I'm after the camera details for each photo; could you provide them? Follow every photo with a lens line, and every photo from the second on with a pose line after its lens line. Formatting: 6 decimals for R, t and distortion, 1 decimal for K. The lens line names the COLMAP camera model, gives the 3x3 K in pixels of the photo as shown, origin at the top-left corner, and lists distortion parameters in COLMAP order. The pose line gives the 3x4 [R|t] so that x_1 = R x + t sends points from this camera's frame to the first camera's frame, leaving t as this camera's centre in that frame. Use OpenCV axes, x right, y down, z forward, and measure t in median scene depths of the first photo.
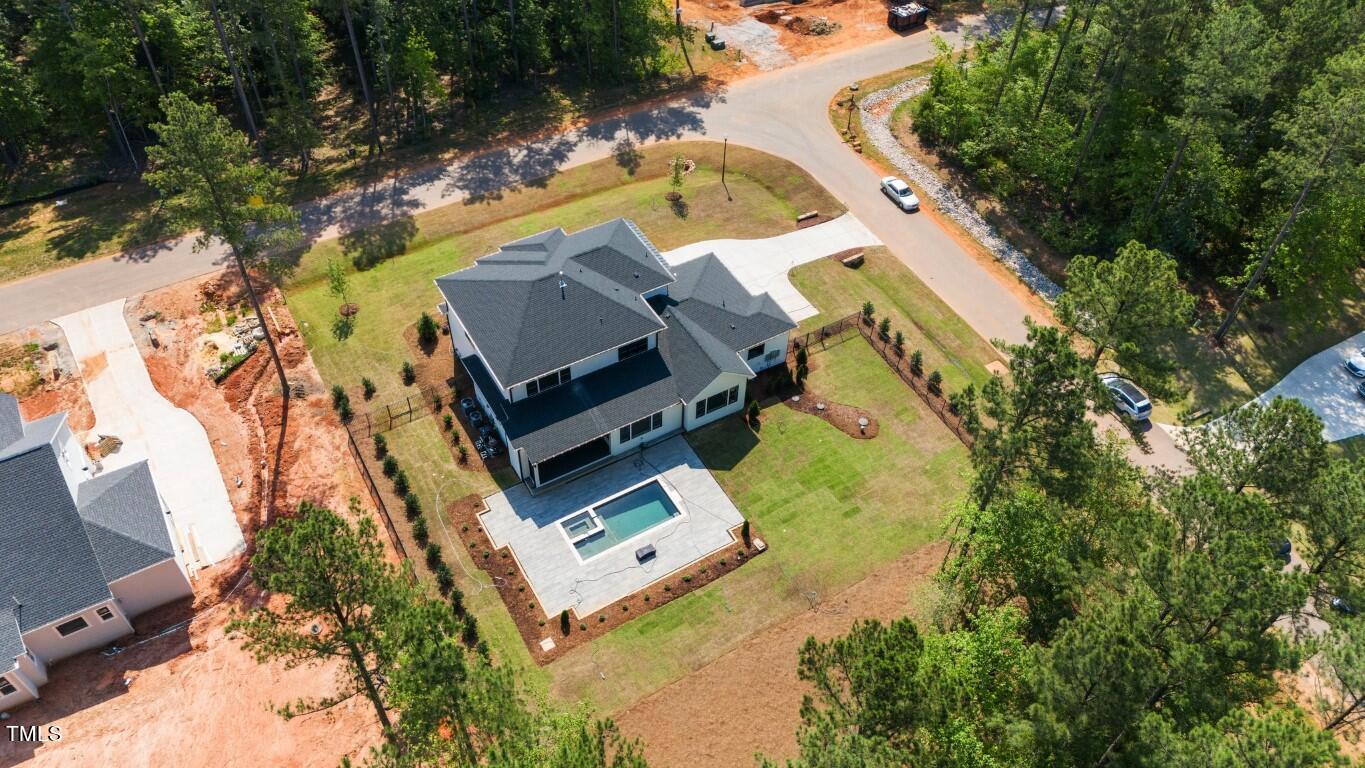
lens RADIAL K [[1012.7, 0, 686.4], [0, 1012.7, 381.8], [0, 0, 1]] dist [0.043955, -0.003931]
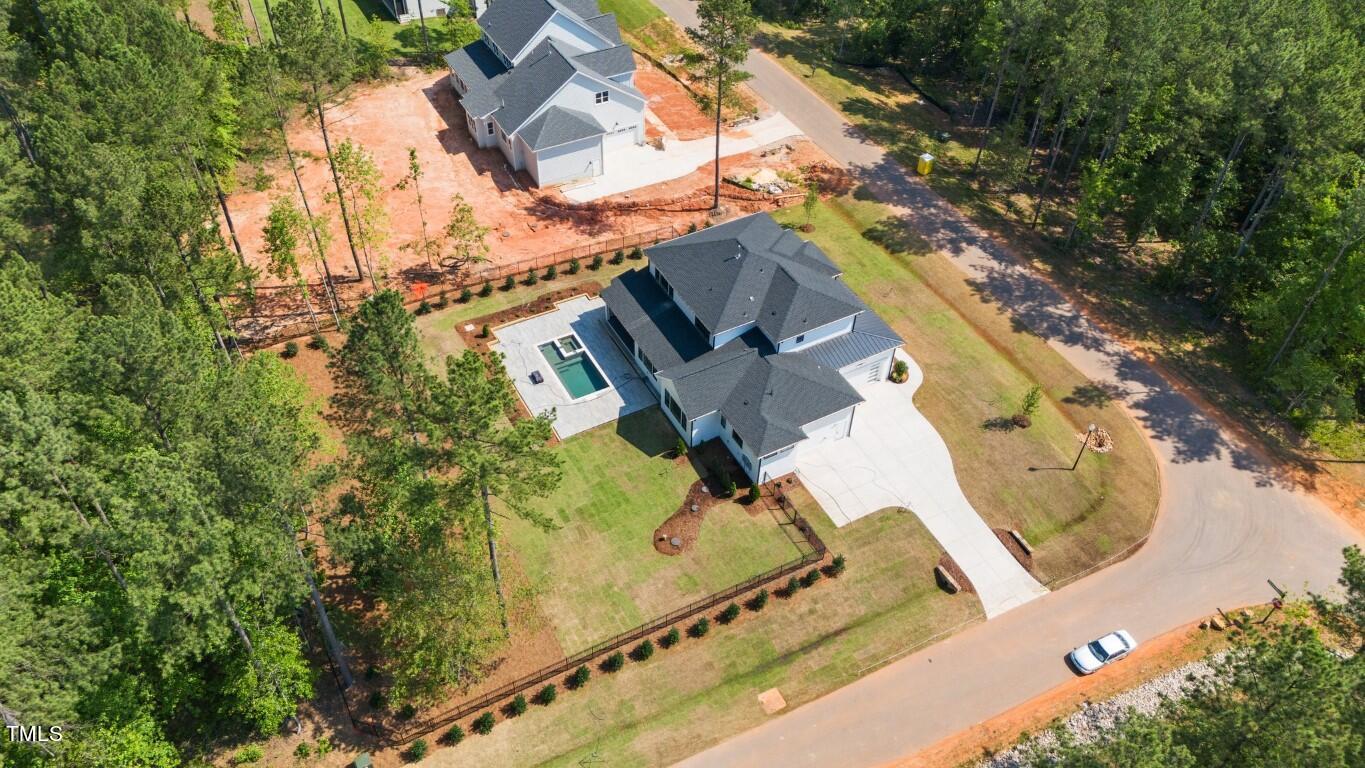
lens RADIAL K [[1012.7, 0, 674.4], [0, 1012.7, 382.7], [0, 0, 1]] dist [0.043955, -0.003931]
pose [[-0.038805, 0.680127, -0.732067, 0.660786], [-0.743028, 0.470216, 0.476241, -0.418585], [0.668134, 0.562427, 0.487107, 0.364218]]
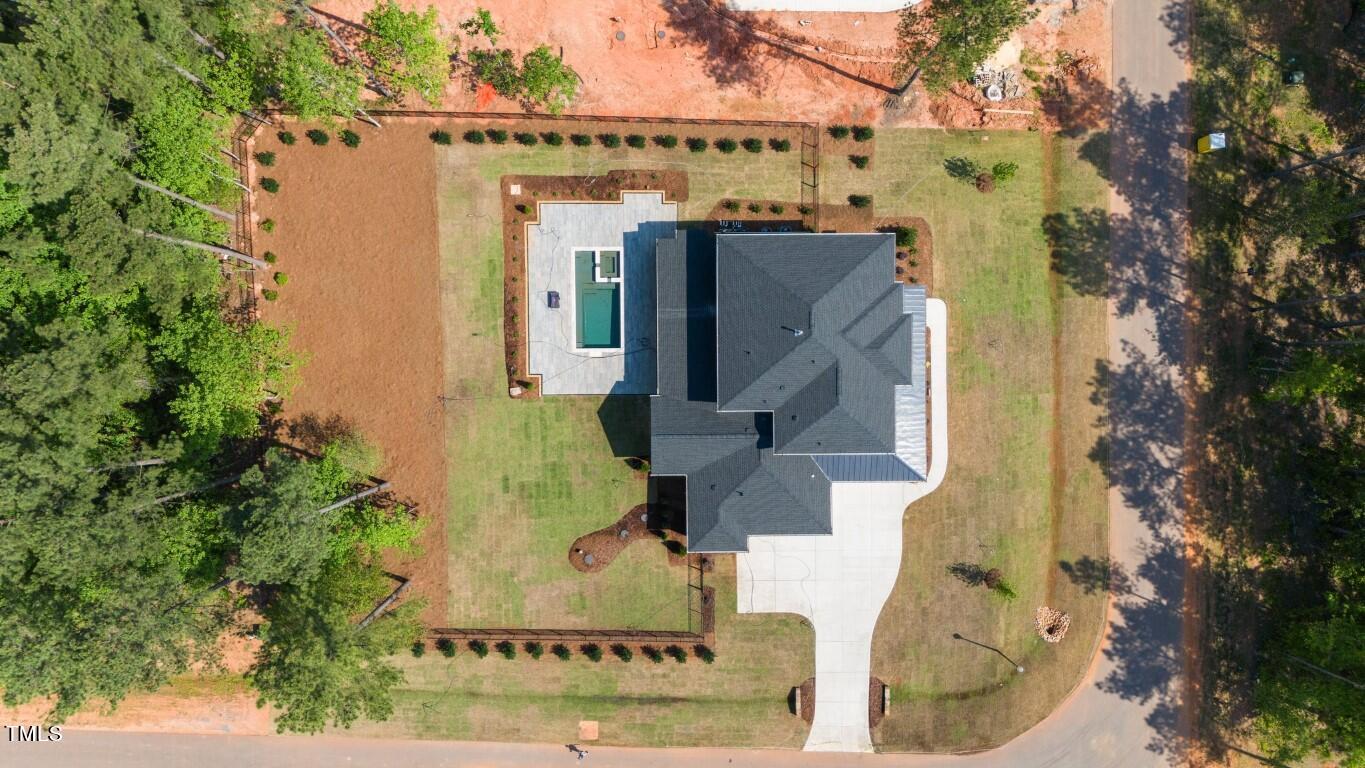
lens RADIAL K [[1012.7, 0, 683.4], [0, 1012.7, 380.3], [0, 0, 1]] dist [0.043955, -0.003931]
pose [[-0.503831, 0.862915, -0.039150, 0.007512], [-0.661736, -0.356443, 0.659586, -0.536938], [0.555212, 0.358227, 0.750609, 0.178222]]
